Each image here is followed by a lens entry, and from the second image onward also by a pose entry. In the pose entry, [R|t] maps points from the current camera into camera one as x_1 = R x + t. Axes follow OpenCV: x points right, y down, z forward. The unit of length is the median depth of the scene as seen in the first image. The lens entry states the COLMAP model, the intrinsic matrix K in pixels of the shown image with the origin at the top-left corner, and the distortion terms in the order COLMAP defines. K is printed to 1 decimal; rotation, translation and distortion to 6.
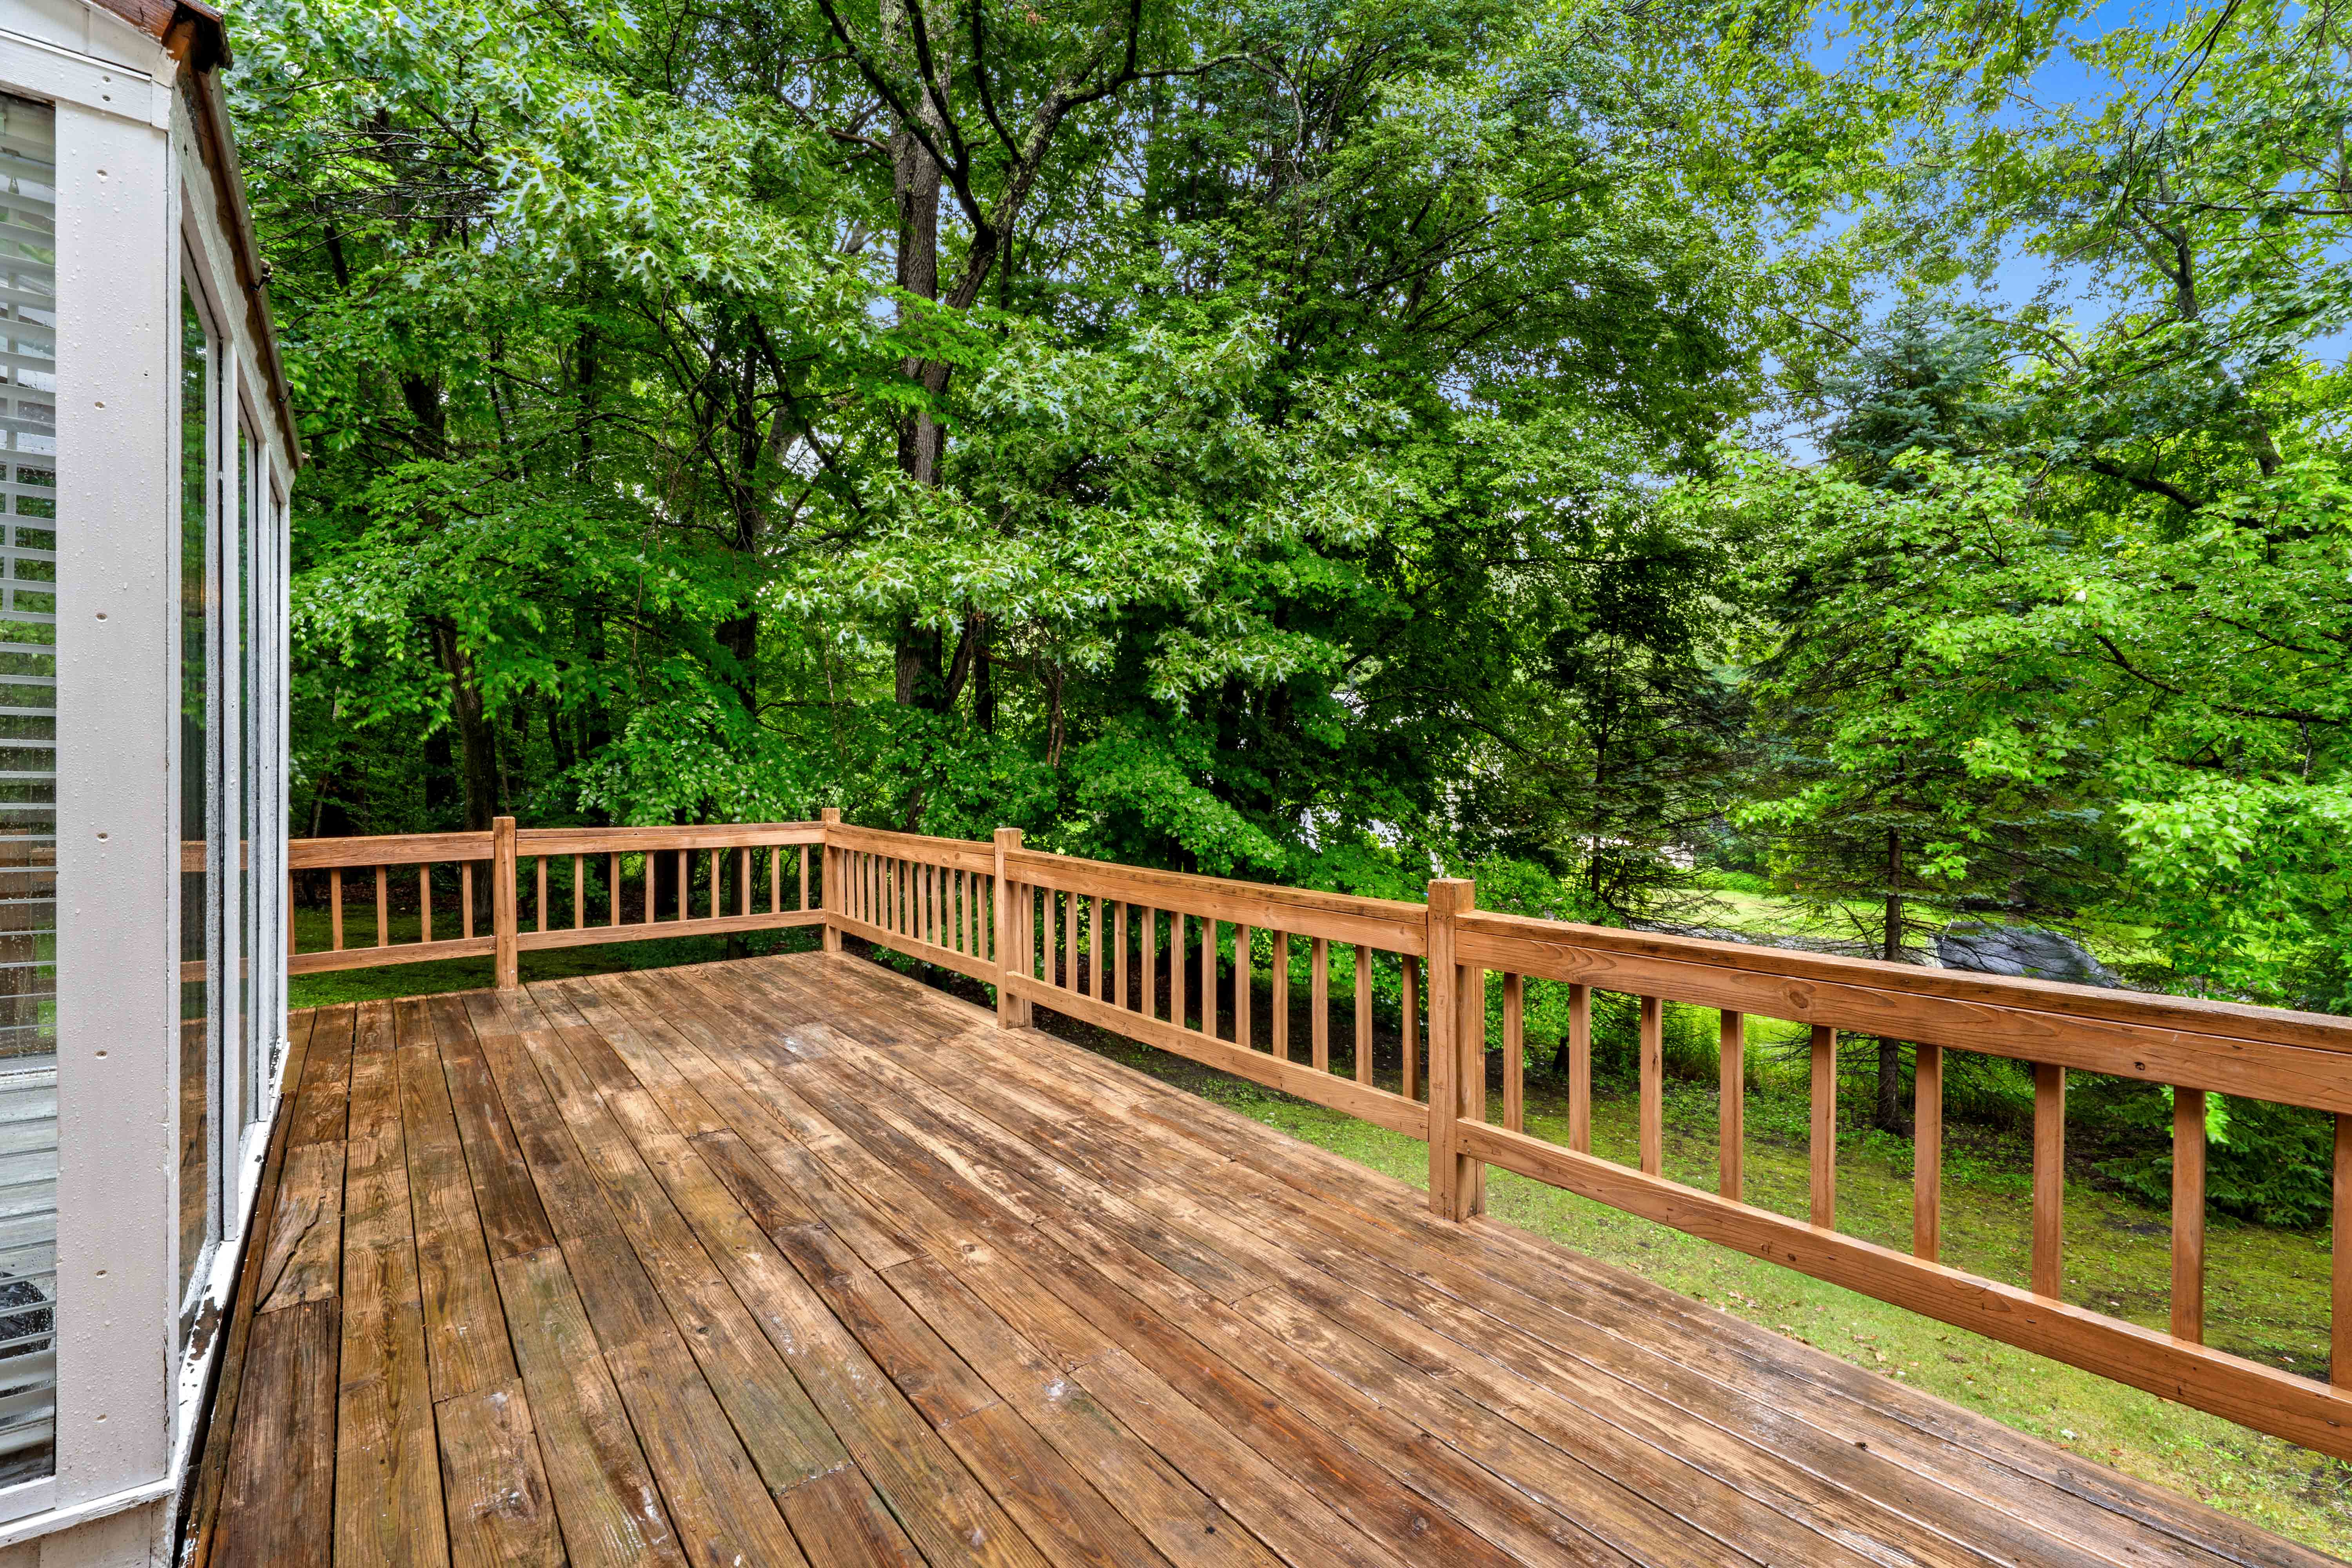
lens RADIAL K [[1082.9, 0, 1212.6], [0, 1082.9, 772.1], [0, 0, 1]] dist [0.010262, -0.001706]
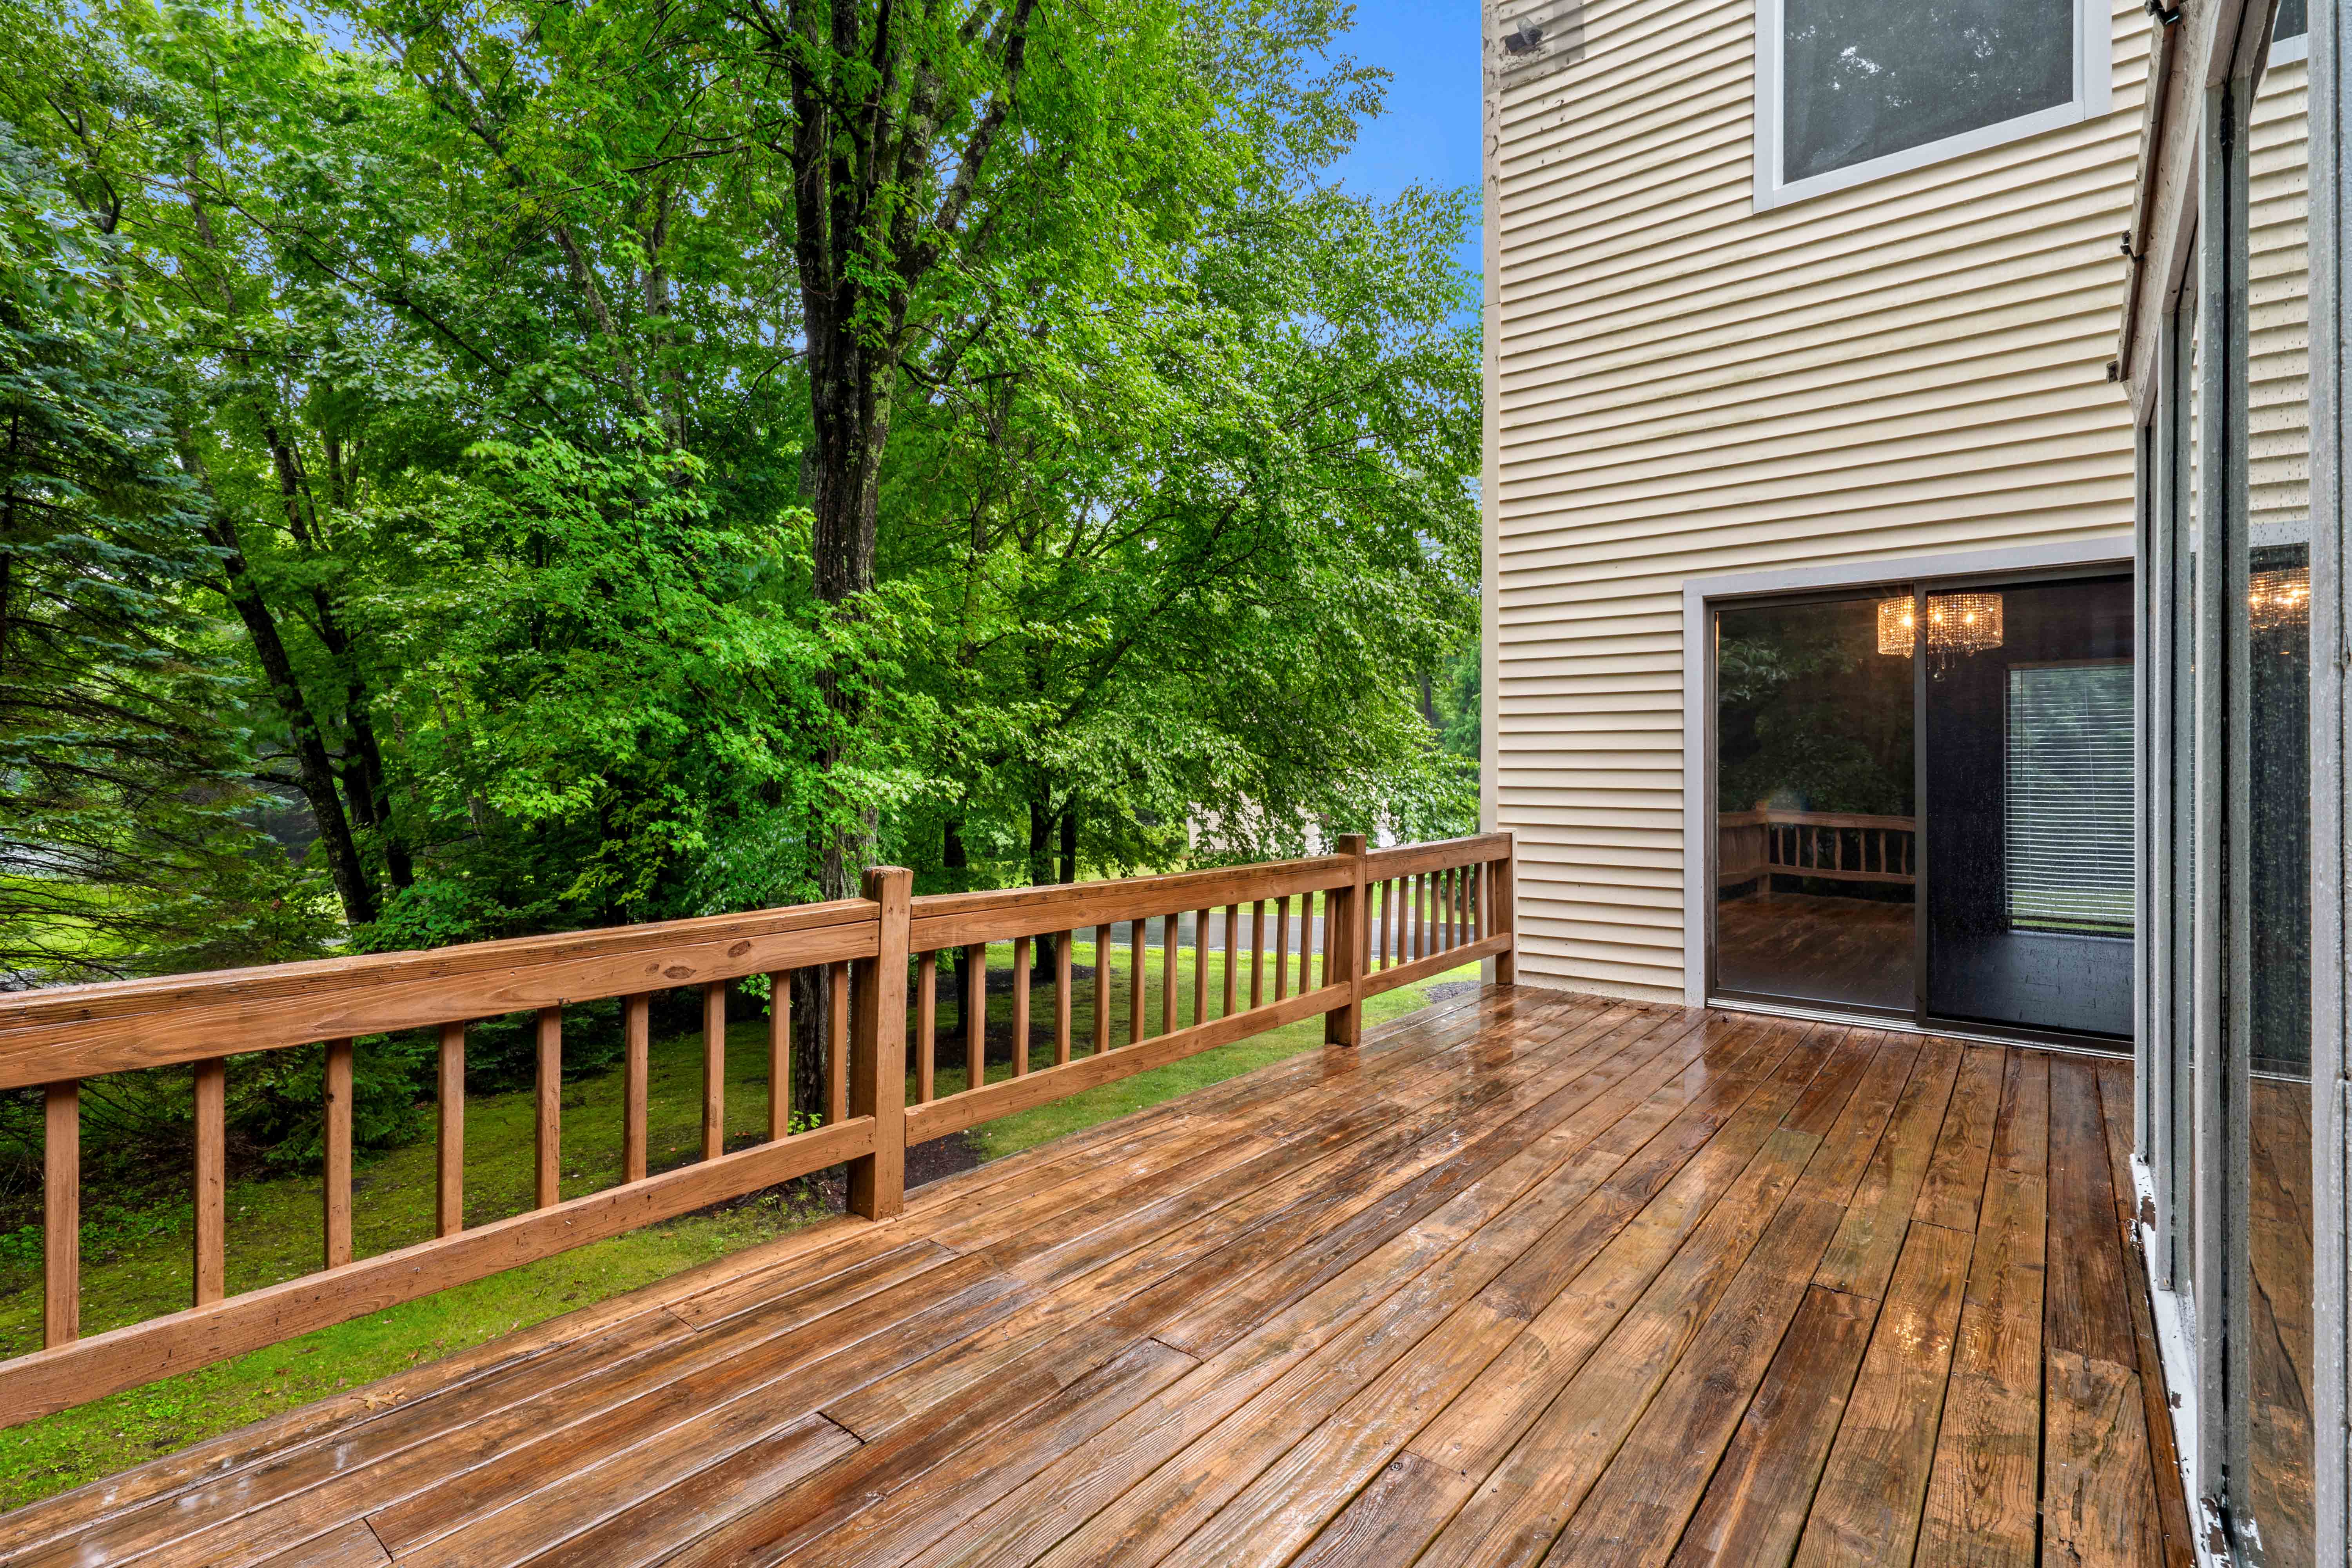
lens RADIAL K [[1082.9, 0, 1104.0], [0, 1082.9, 758.3], [0, 0, 1]] dist [0.010262, -0.001706]
pose [[-0.181868, 0.001523, 0.983322, -1.171175], [-0.003049, 0.999993, -0.002113, -0.019884], [-0.983318, -0.003382, -0.181863, 1.461997]]
